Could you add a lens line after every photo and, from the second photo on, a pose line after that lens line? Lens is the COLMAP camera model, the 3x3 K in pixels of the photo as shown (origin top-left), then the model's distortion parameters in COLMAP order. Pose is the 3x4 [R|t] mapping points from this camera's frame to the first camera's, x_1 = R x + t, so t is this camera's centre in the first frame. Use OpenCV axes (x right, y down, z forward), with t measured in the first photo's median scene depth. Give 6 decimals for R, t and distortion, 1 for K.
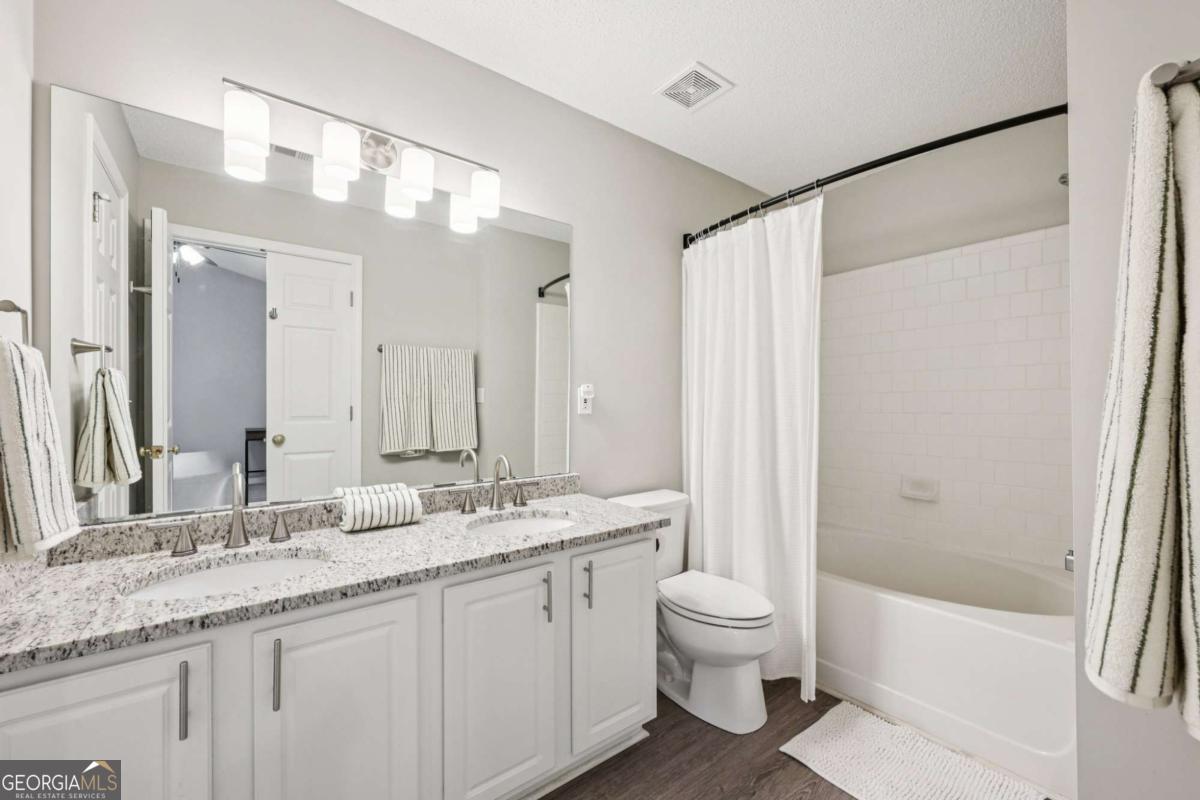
lens RADIAL K [[483.8, 0, 599.7], [0, 483.8, 405.9], [0, 0, 1]] dist [-0.002274, 0.000554]
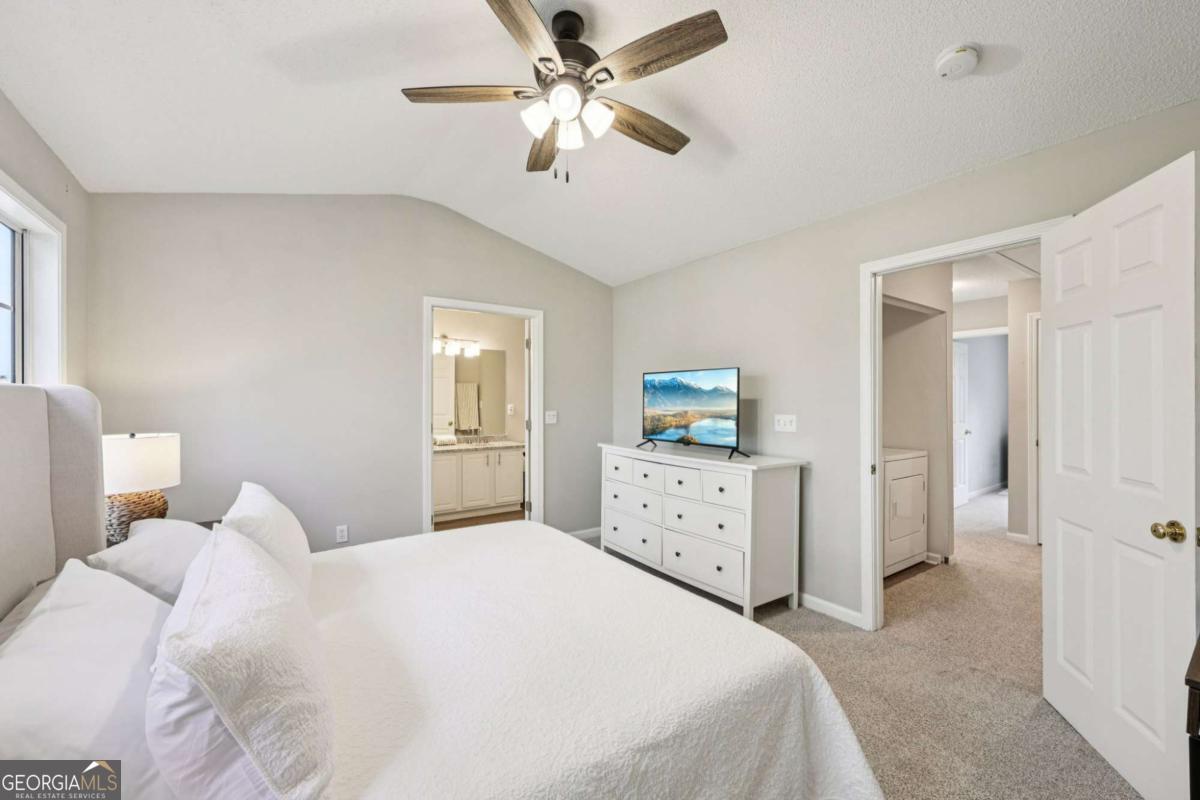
lens RADIAL K [[483.8, 0, 599.7], [0, 483.8, 398.8], [0, 0, 1]] dist [-0.002274, 0.000554]
pose [[0.999185, 0.001733, -0.040338, 1.123194], [-0.002030, 0.999971, -0.007315, -0.103399], [0.040324, 0.007391, 0.999159, -3.404775]]
